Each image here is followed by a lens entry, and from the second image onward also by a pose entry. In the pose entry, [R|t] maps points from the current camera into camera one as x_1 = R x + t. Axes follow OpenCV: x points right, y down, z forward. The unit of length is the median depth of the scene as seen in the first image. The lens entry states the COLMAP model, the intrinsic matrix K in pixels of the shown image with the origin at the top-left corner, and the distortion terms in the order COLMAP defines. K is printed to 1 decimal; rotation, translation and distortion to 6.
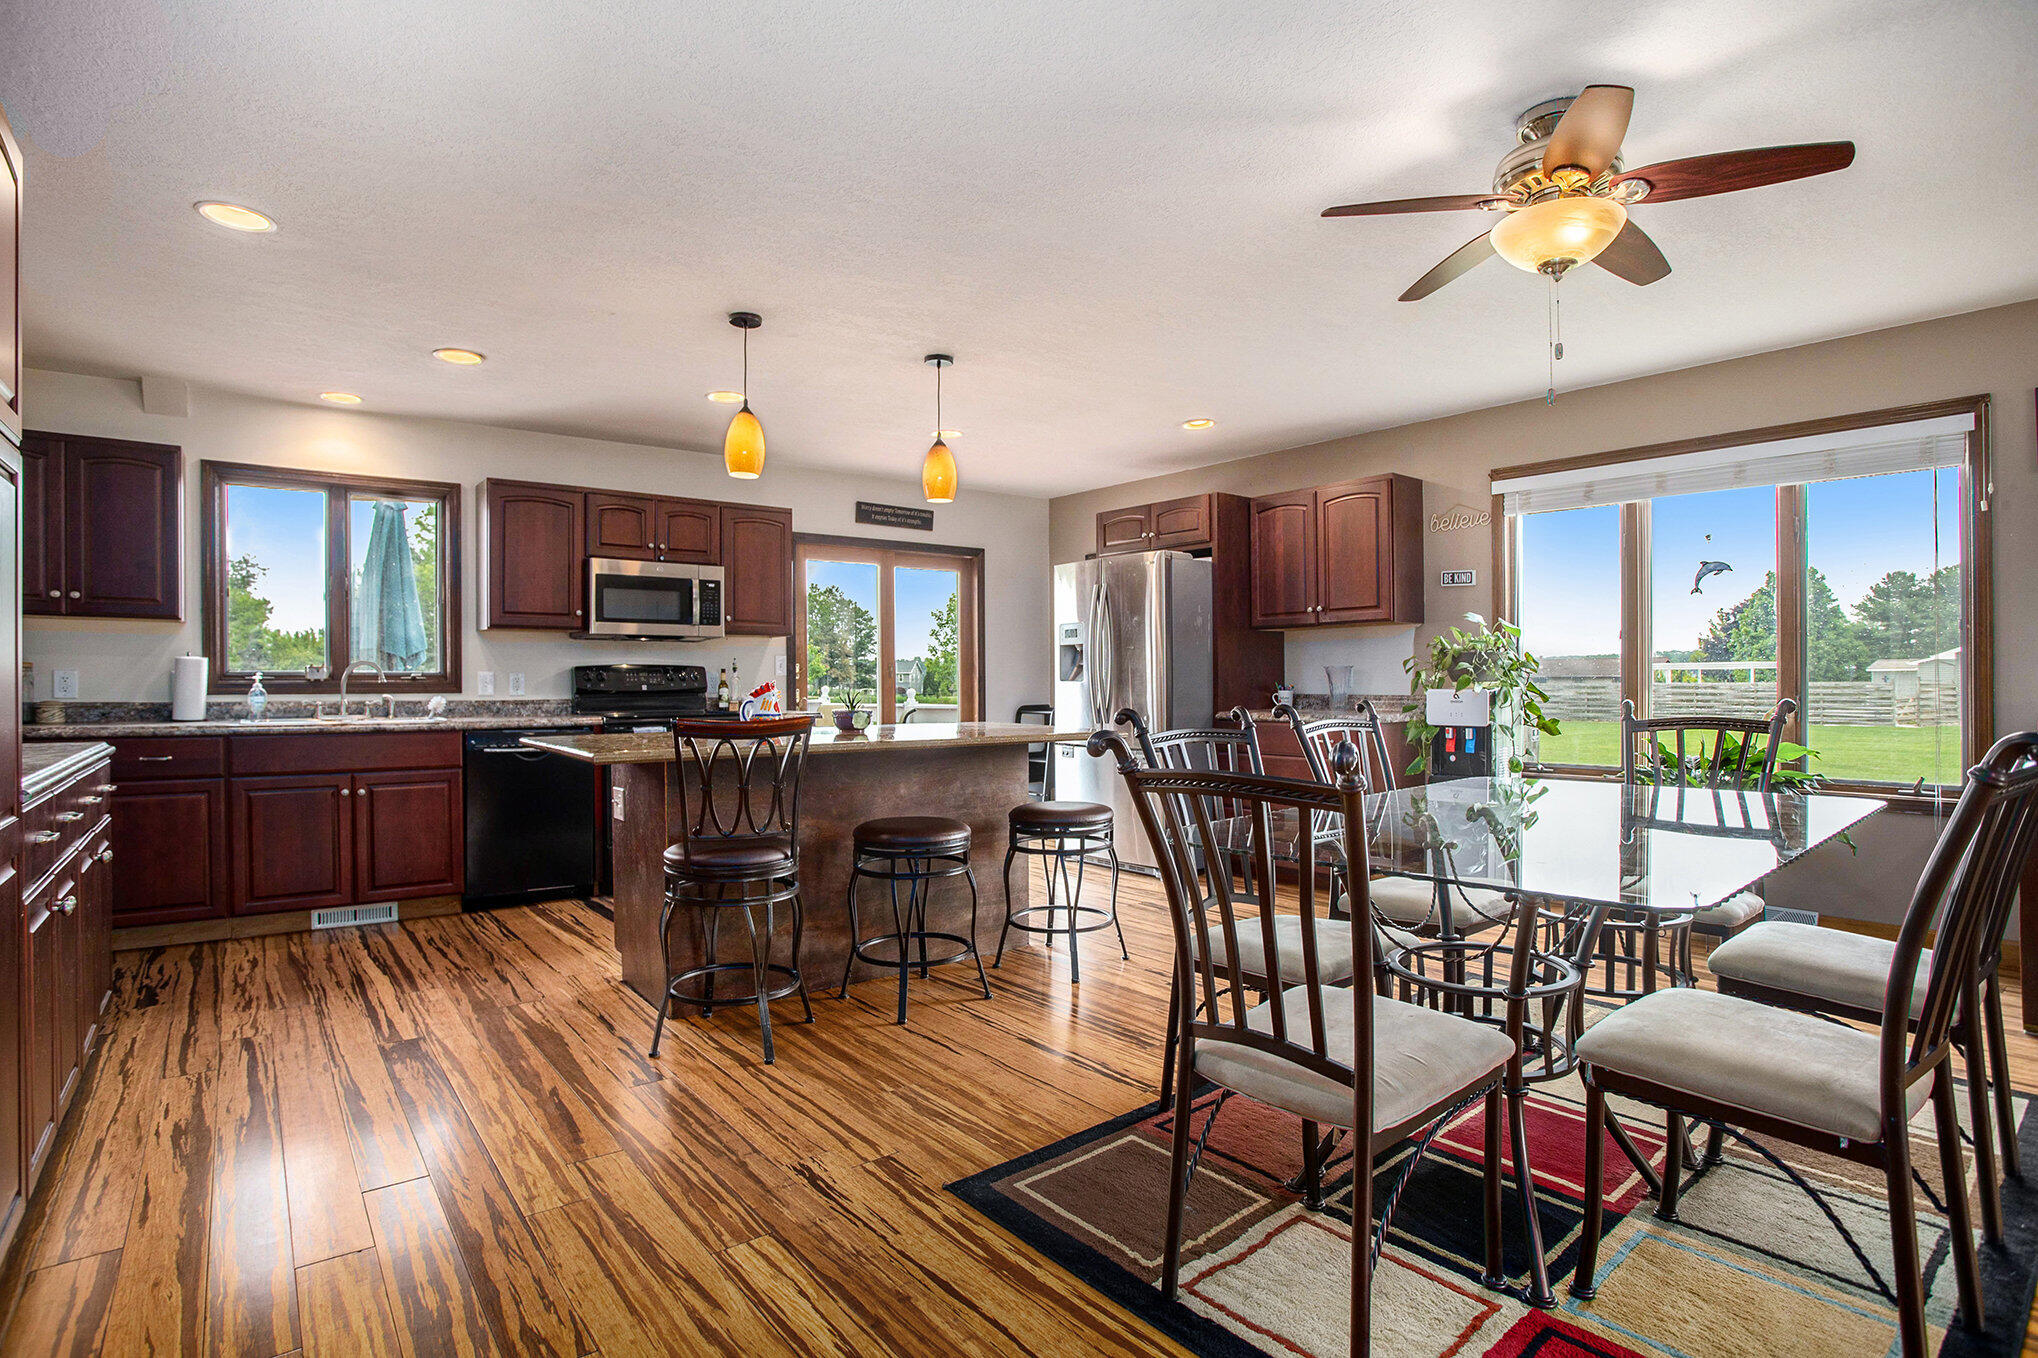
lens RADIAL K [[1032.8, 0, 1030.8], [0, 1032.8, 680.4], [0, 0, 1]] dist [-0.053205, 0.006149]
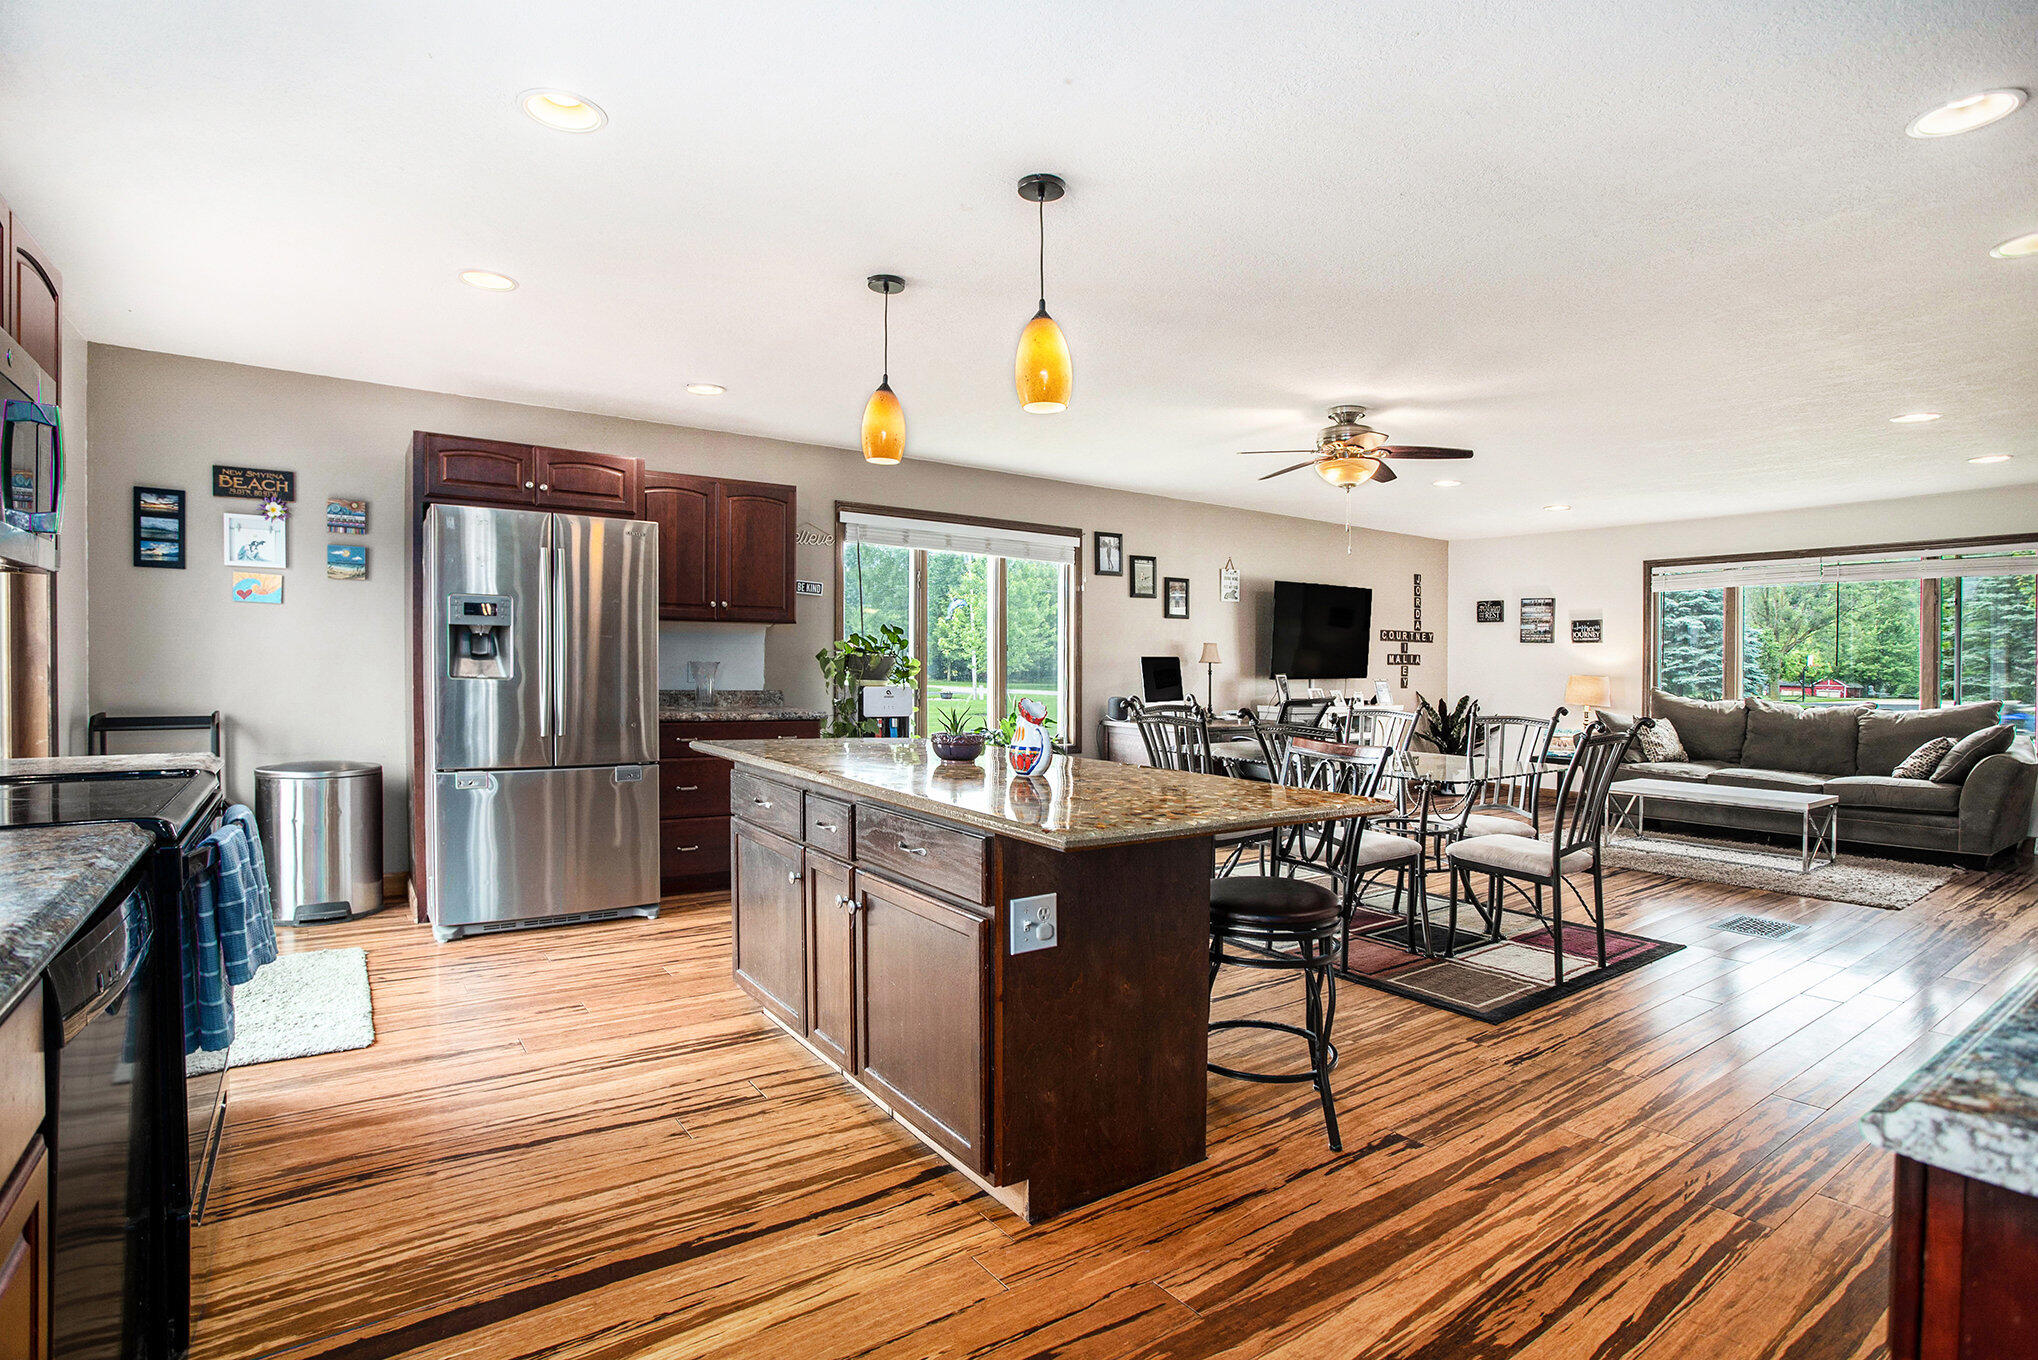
lens RADIAL K [[990.4, 0, 1029.5], [0, 990.4, 711.2], [0, 0, 1]] dist [-0.005102, 0.001845]
pose [[0.031218, -0.031658, 0.999011, -1.473115], [-0.013705, 0.999391, 0.032098, -0.021131], [-0.999419, -0.014694, 0.030765, 1.532277]]
